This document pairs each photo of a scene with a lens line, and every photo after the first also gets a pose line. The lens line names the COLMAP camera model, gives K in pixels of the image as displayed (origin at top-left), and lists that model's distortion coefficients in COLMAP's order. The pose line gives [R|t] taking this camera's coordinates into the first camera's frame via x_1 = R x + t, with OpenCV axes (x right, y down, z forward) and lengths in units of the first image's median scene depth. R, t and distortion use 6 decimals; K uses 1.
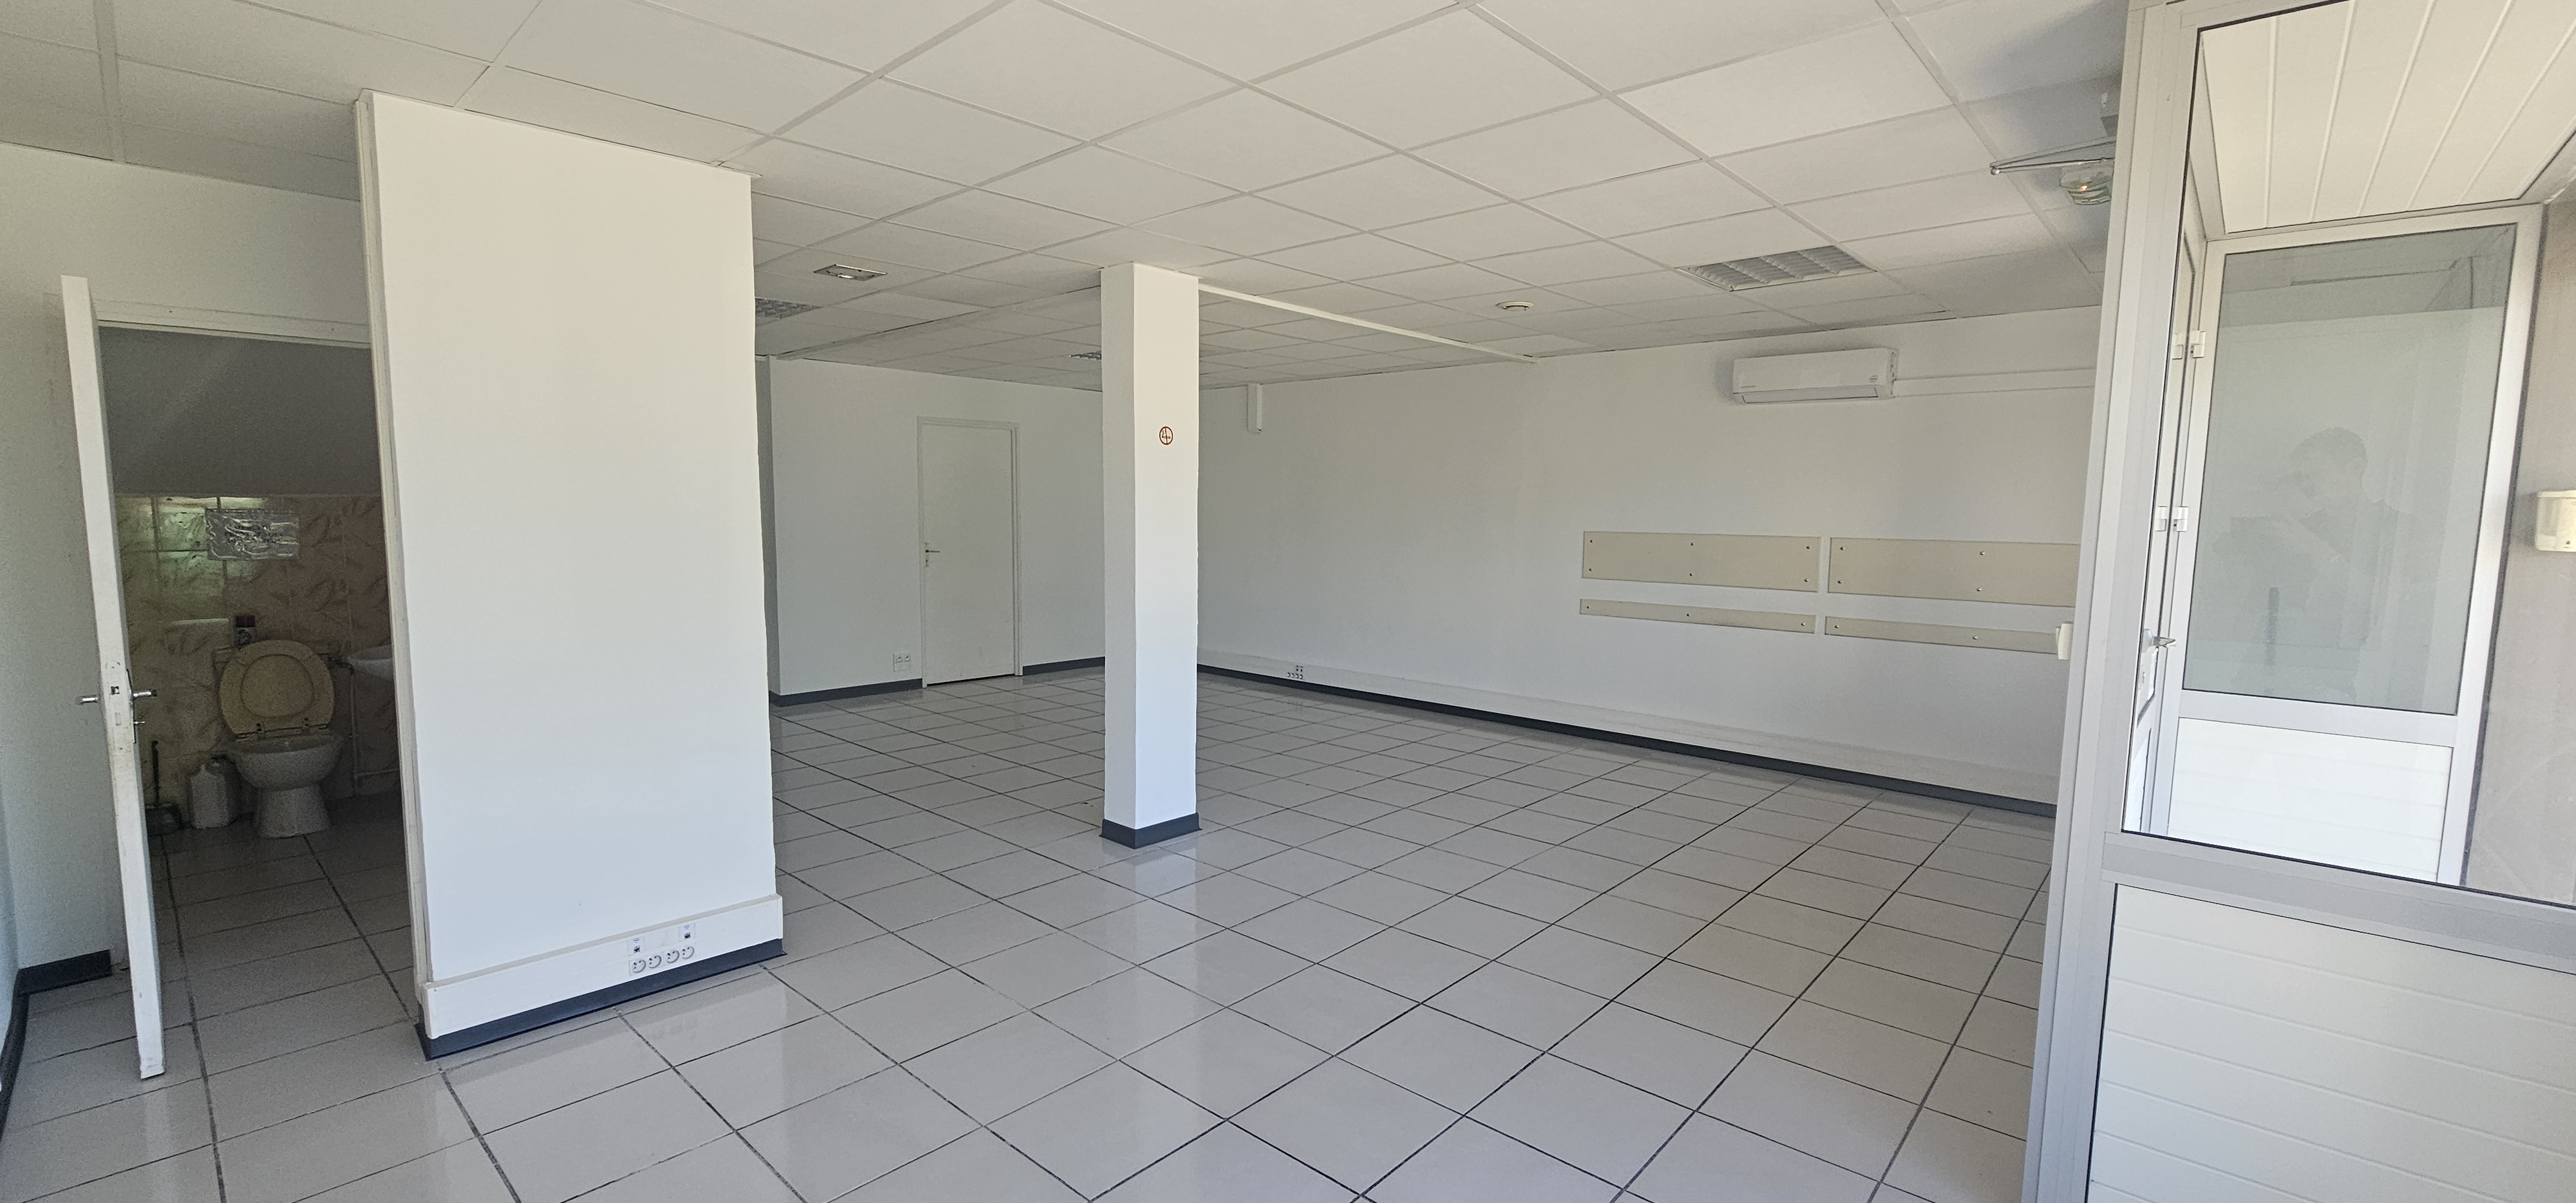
lens RADIAL K [[1055.7, 0, 1284.5], [0, 1055.7, 606.8], [0, 0, 1]] dist [0.002764, 0.000200]
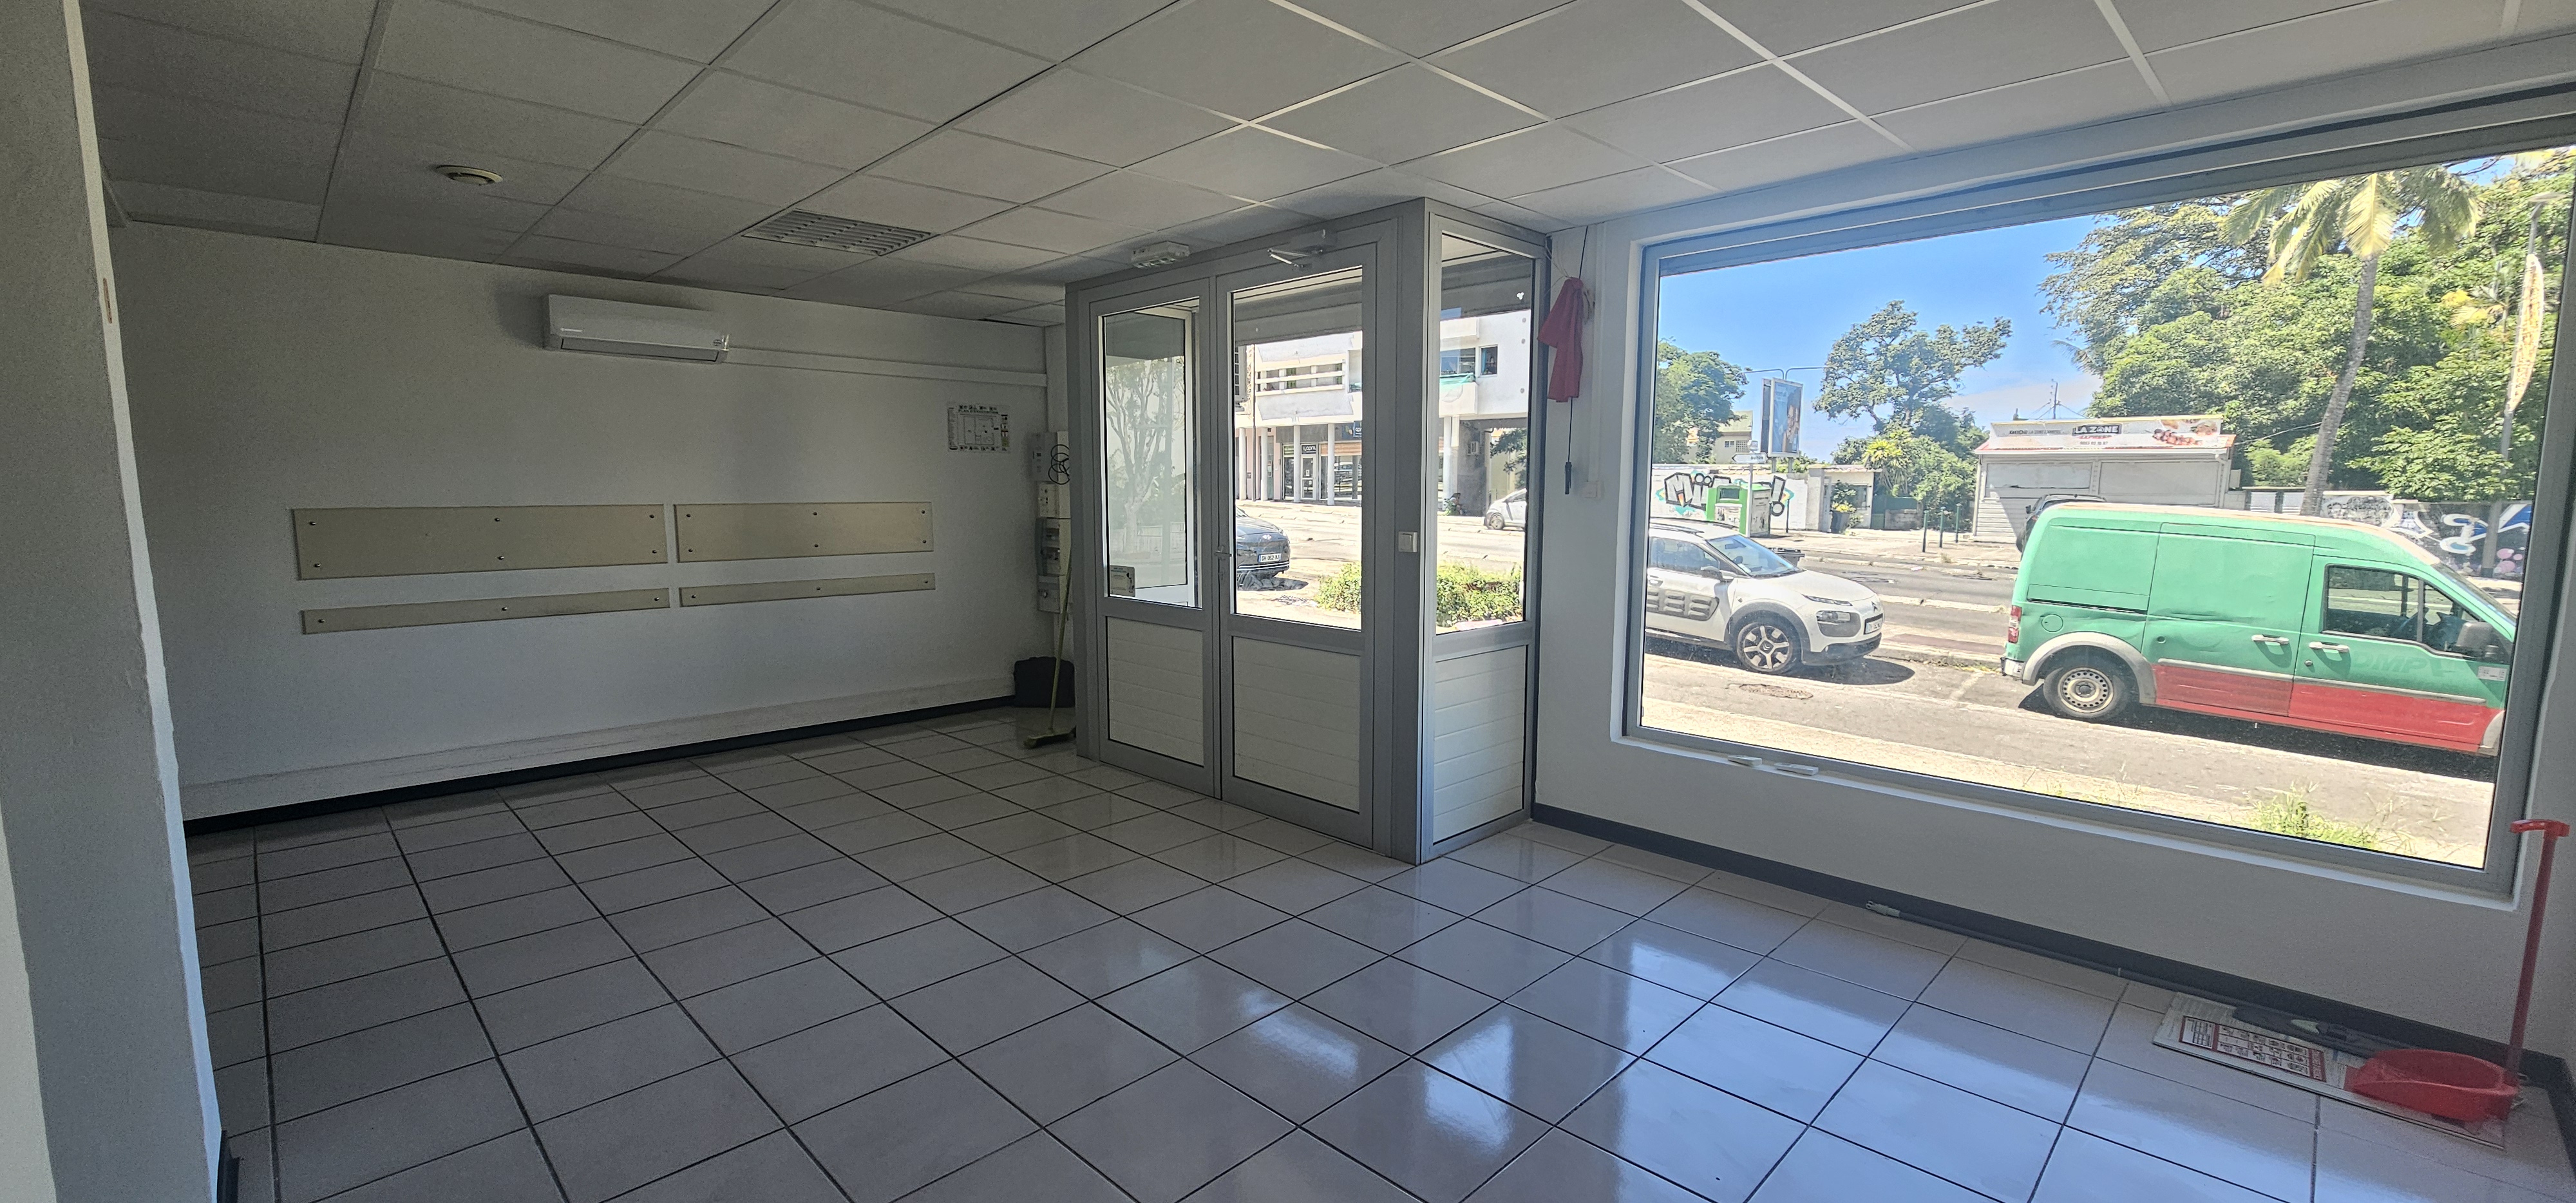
lens RADIAL K [[1055.7, 0, 1295.8], [0, 1055.7, 603.4], [0, 0, 1]] dist [0.002764, 0.000200]
pose [[0.047914, -0.124158, 0.991105, -0.404792], [0.093425, 0.988452, 0.119309, -0.038396], [-0.994473, 0.086877, 0.058960, 0.392051]]
